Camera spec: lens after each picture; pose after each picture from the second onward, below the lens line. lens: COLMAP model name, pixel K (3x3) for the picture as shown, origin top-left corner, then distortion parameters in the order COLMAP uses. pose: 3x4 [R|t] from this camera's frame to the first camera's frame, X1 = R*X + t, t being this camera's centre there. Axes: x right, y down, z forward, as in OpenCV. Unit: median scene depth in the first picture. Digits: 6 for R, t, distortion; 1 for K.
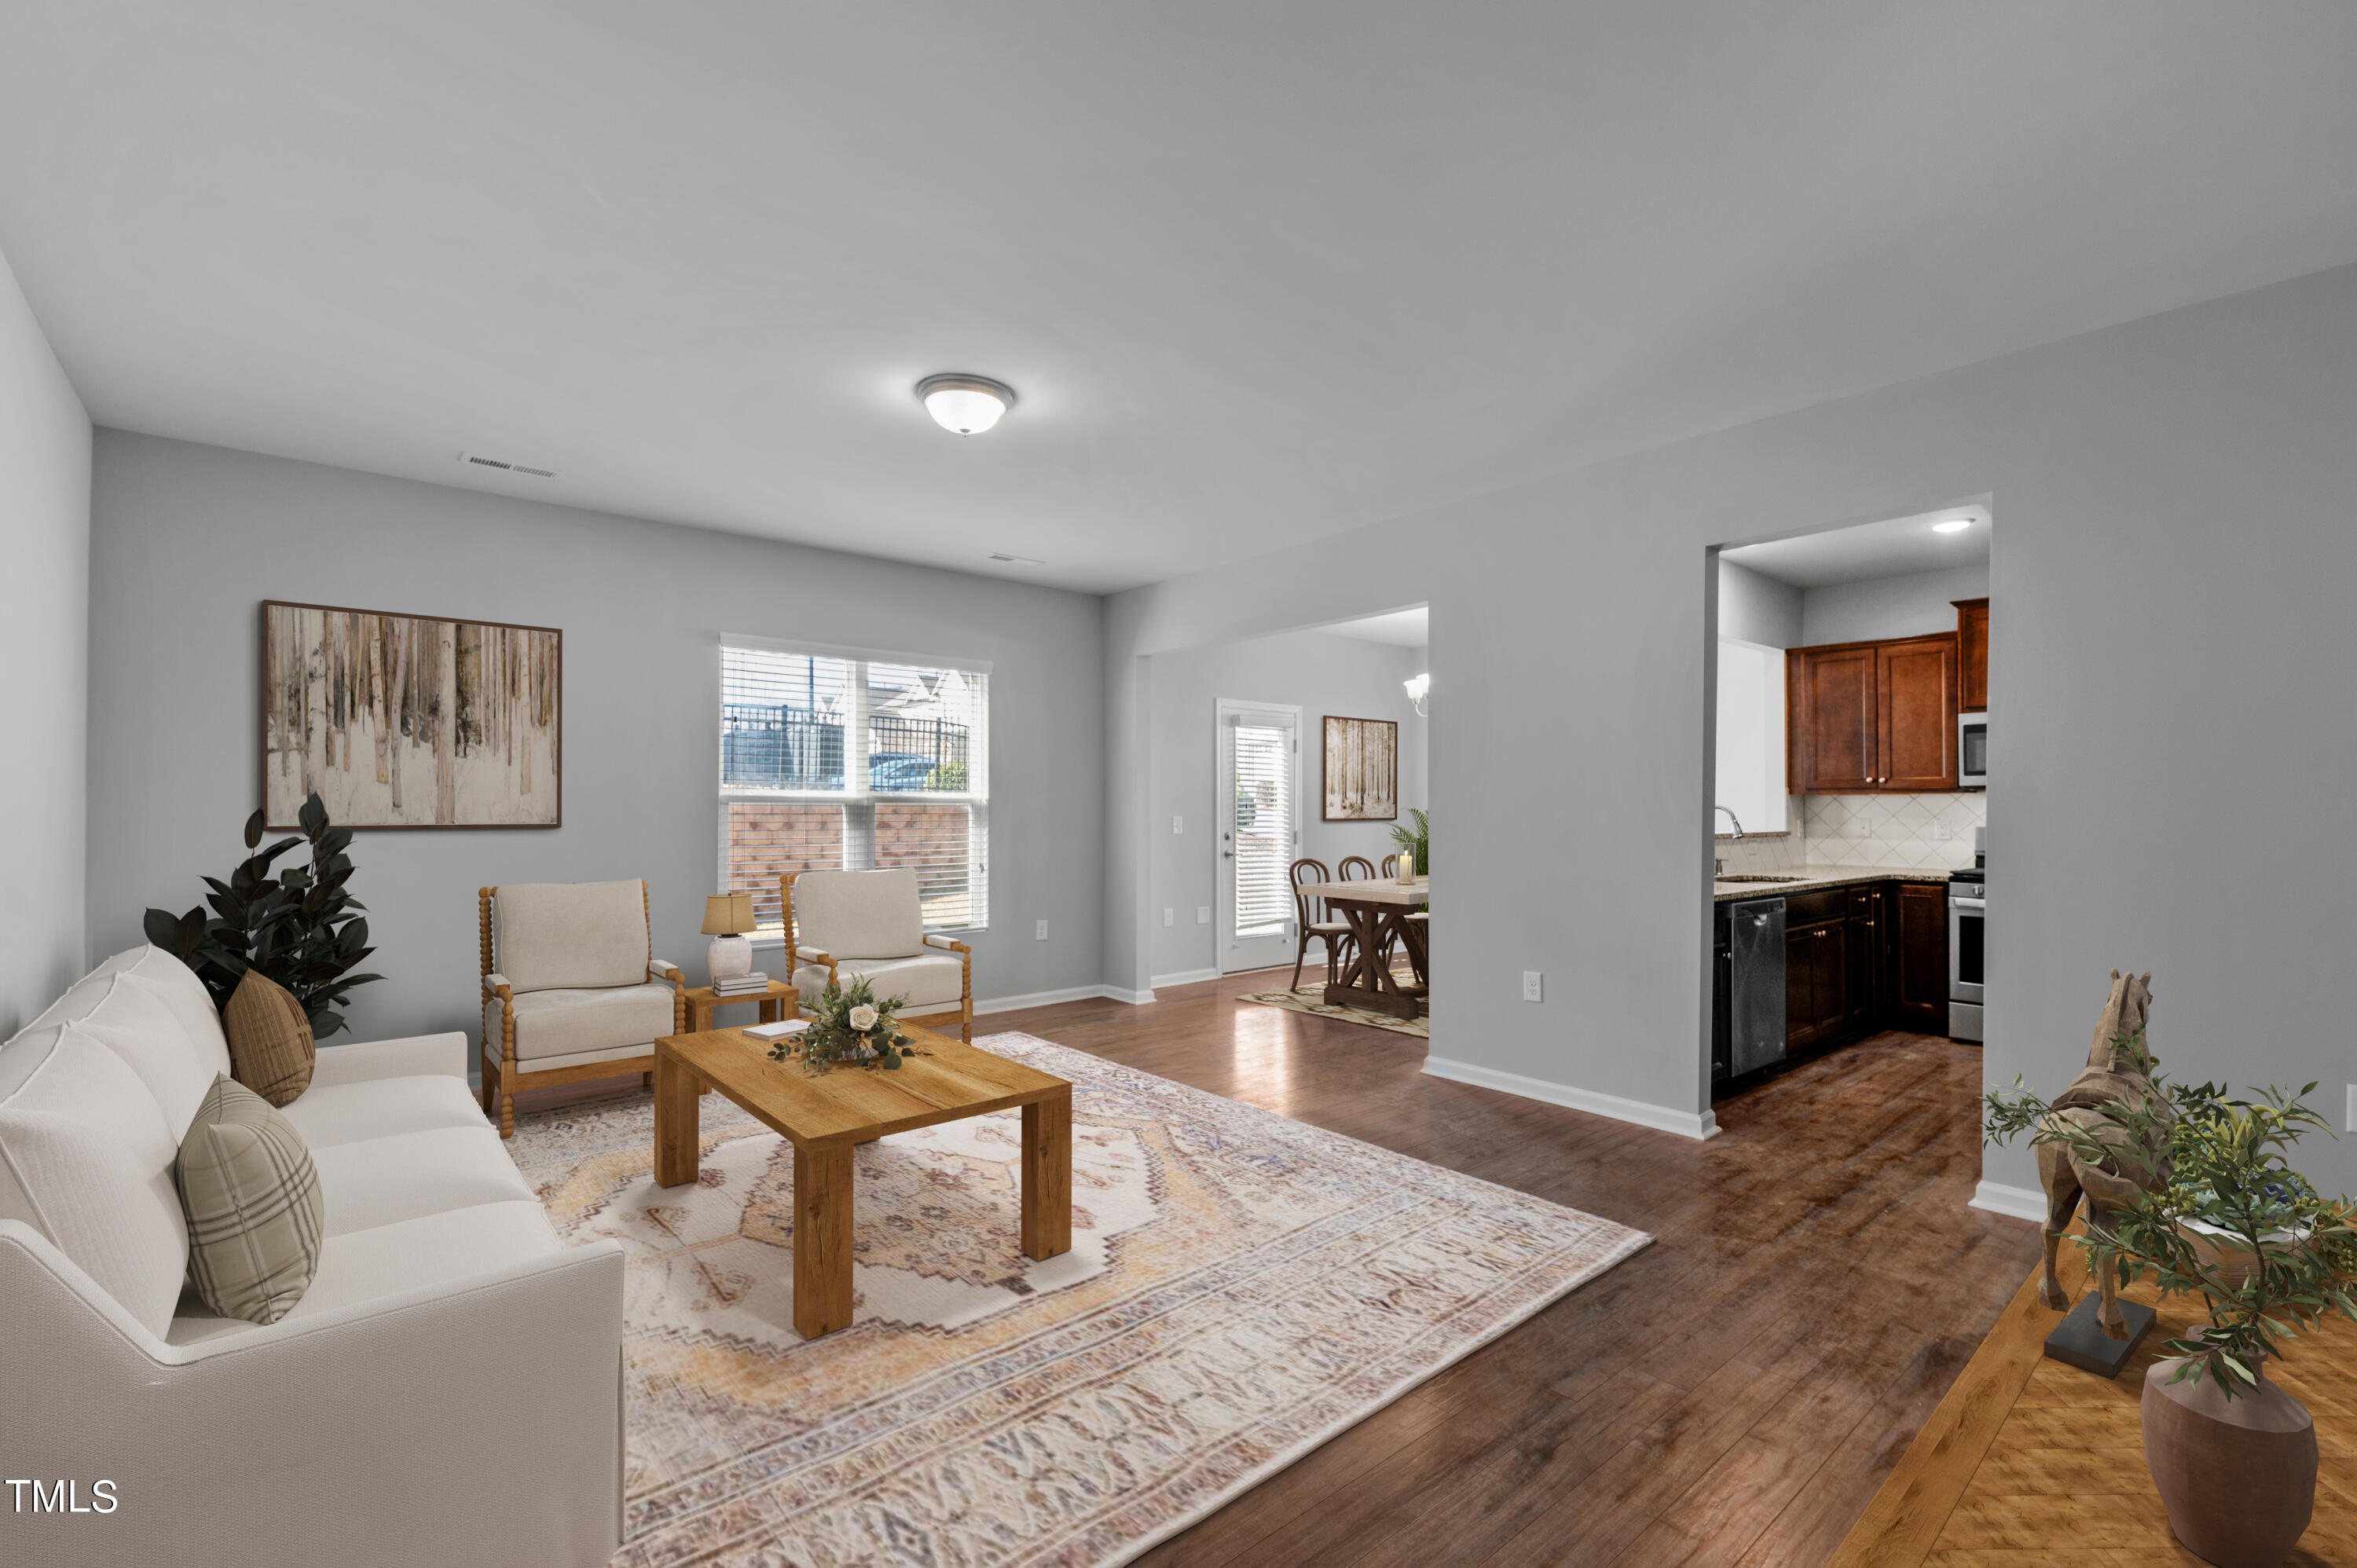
lens RADIAL K [[980.8, 0, 1186.6], [0, 980.8, 804.7], [0, 0, 1]] dist [-0.008054, 0.000004]
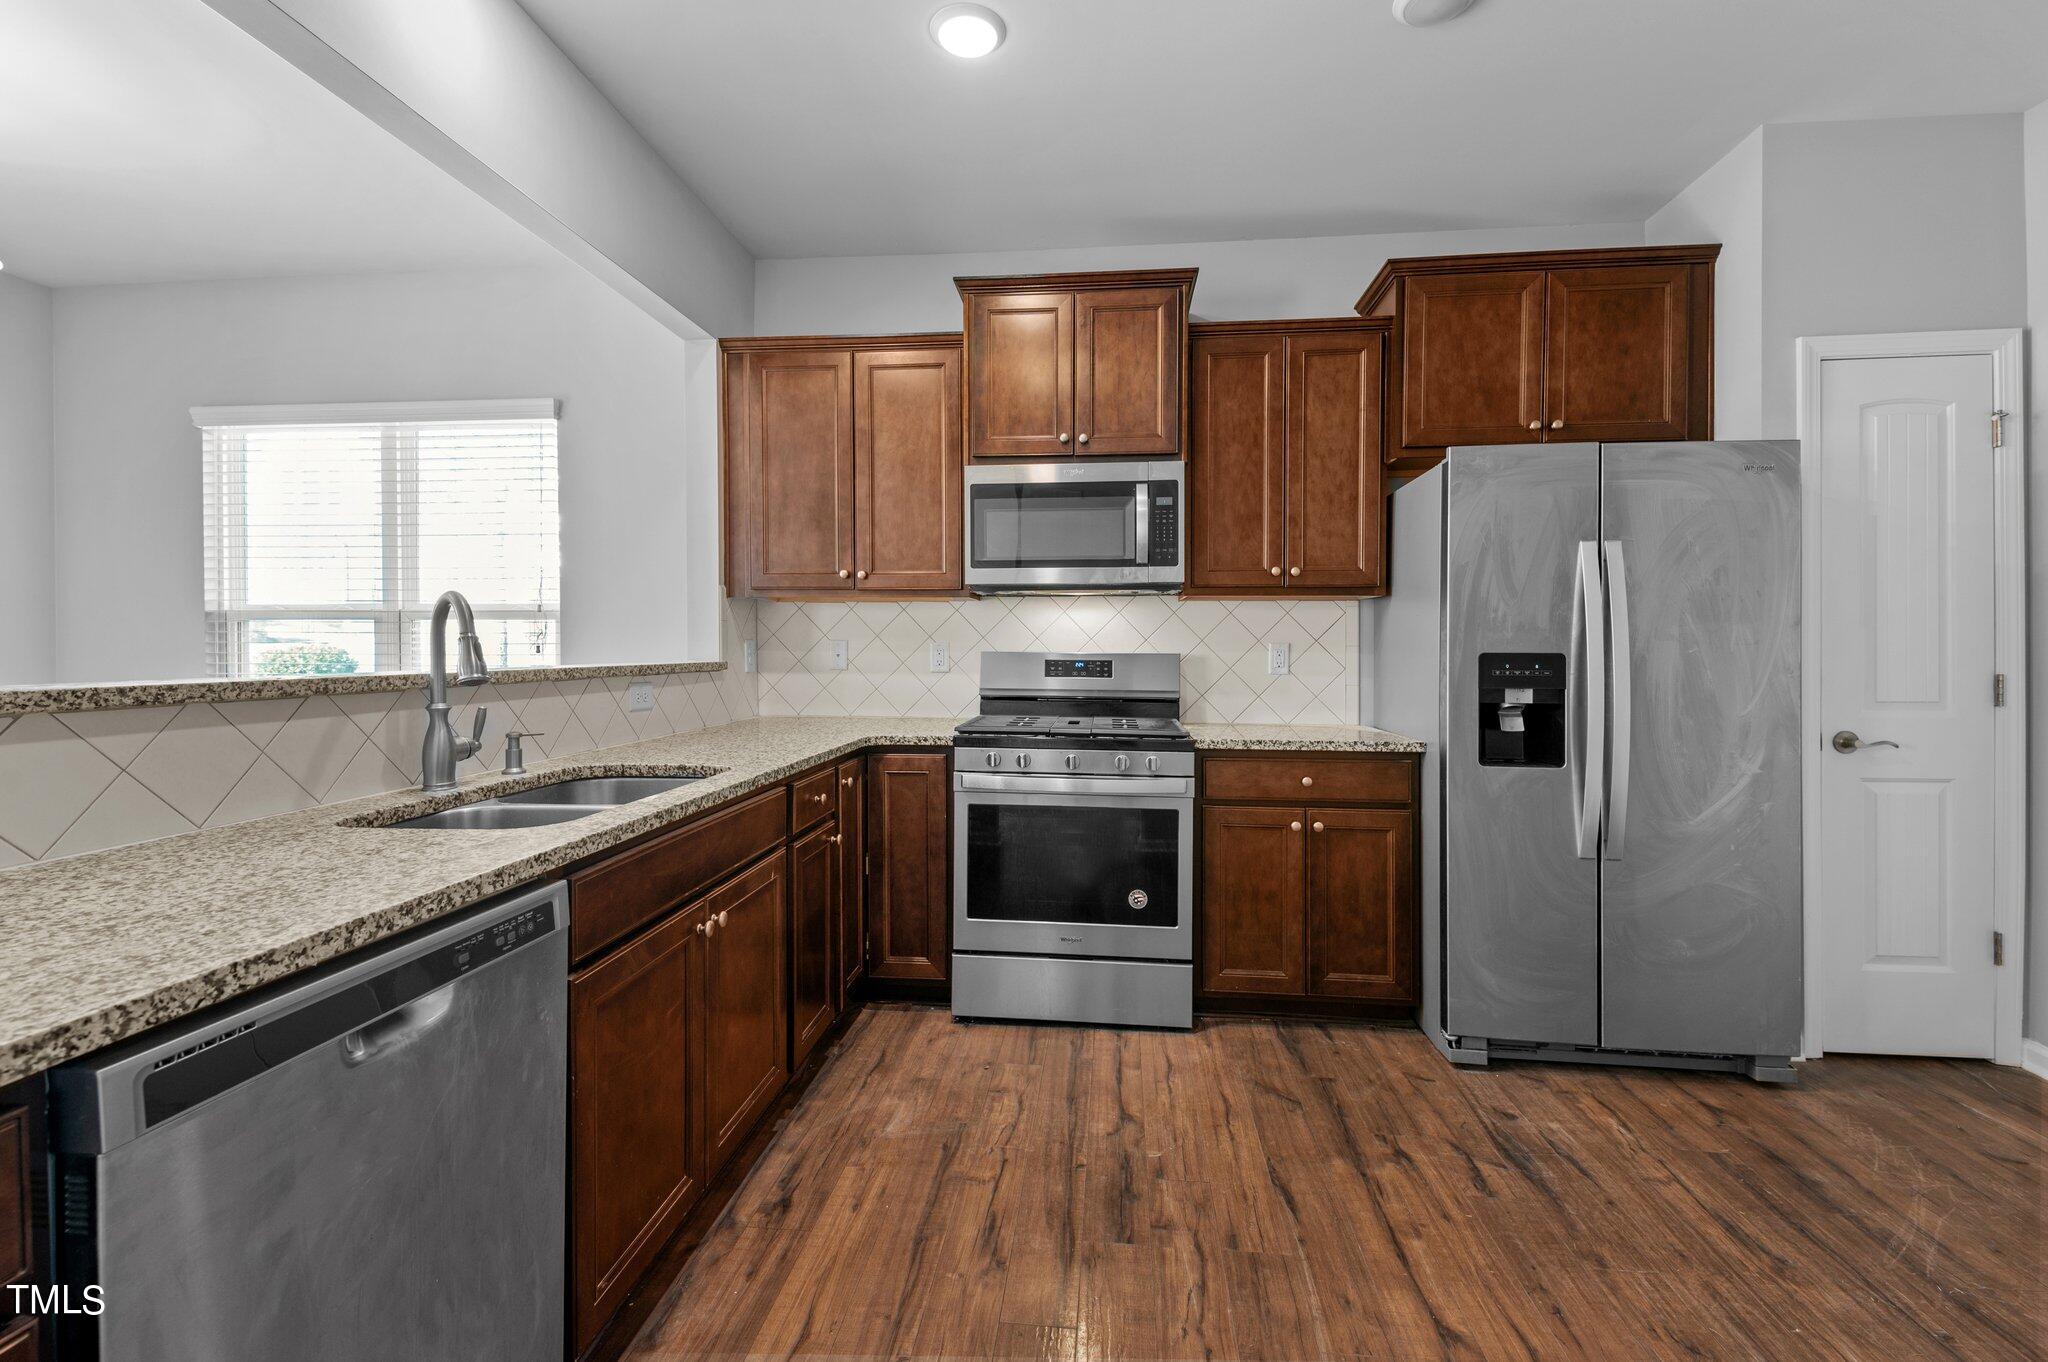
lens RADIAL K [[881.3, 0, 1023.6], [0, 881.3, 653.8], [0, 0, 1]] dist [0.027863, -0.009391]
pose [[0.714134, -0.005775, 0.699985, 0.396386], [-0.004372, 0.999910, 0.012711, 0.015690], [-0.699995, -0.012138, 0.714044, 0.532822]]
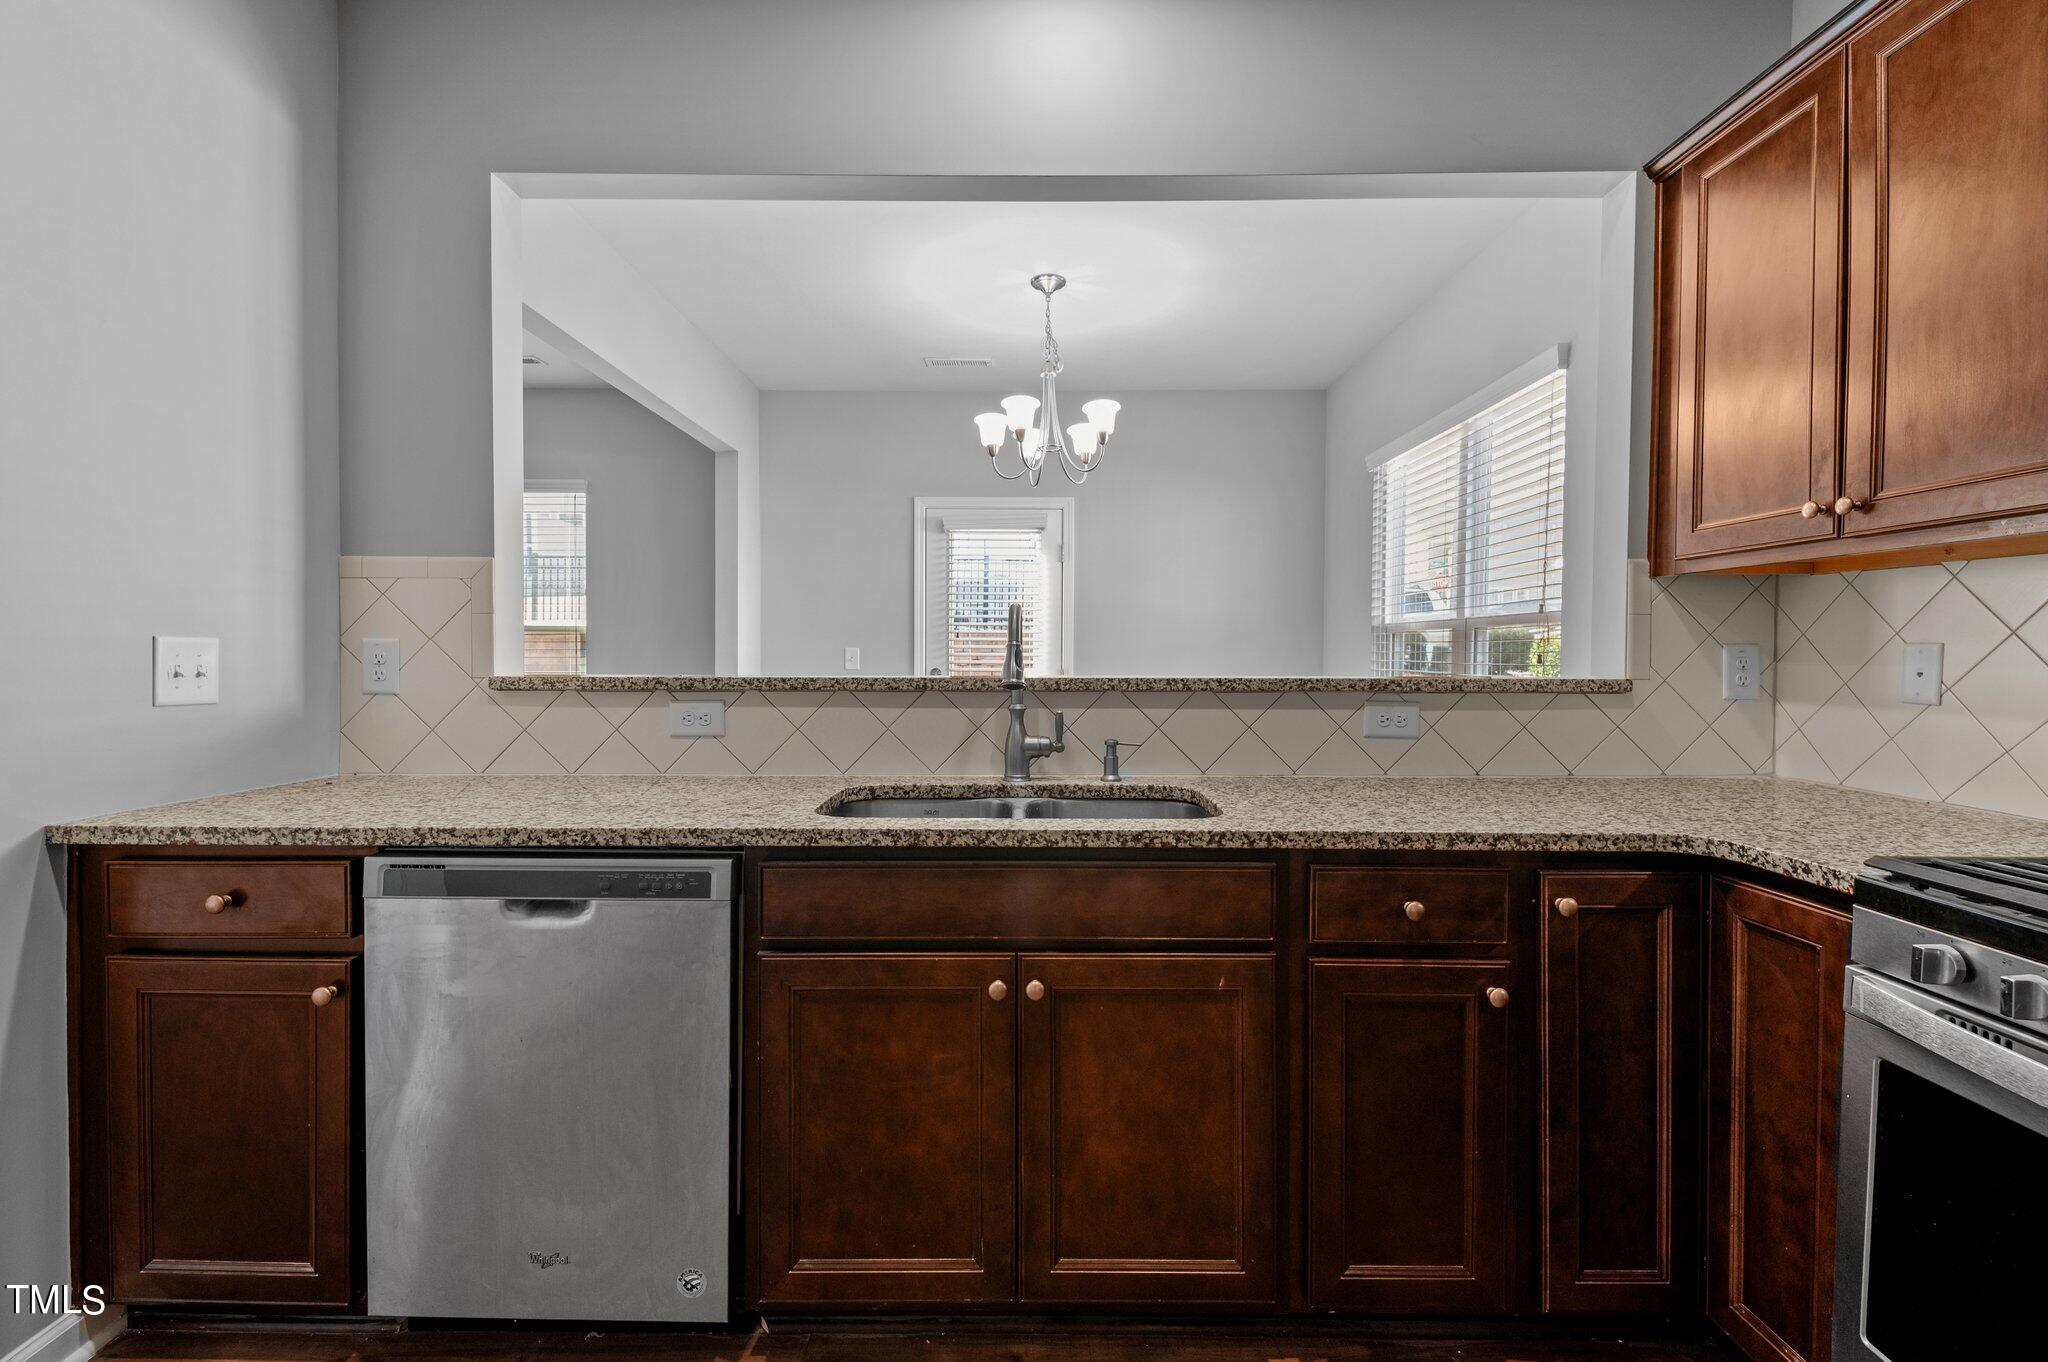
lens RADIAL K [[881.3, 0, 1027.6], [0, 881.3, 671.2], [0, 0, 1]] dist [0.027863, -0.009391]
pose [[0.768142, 0.015155, -0.640100, 0.681292], [0.001027, 0.999689, 0.024901, 0.016217], [0.640279, -0.019785, 0.767888, 0.630043]]
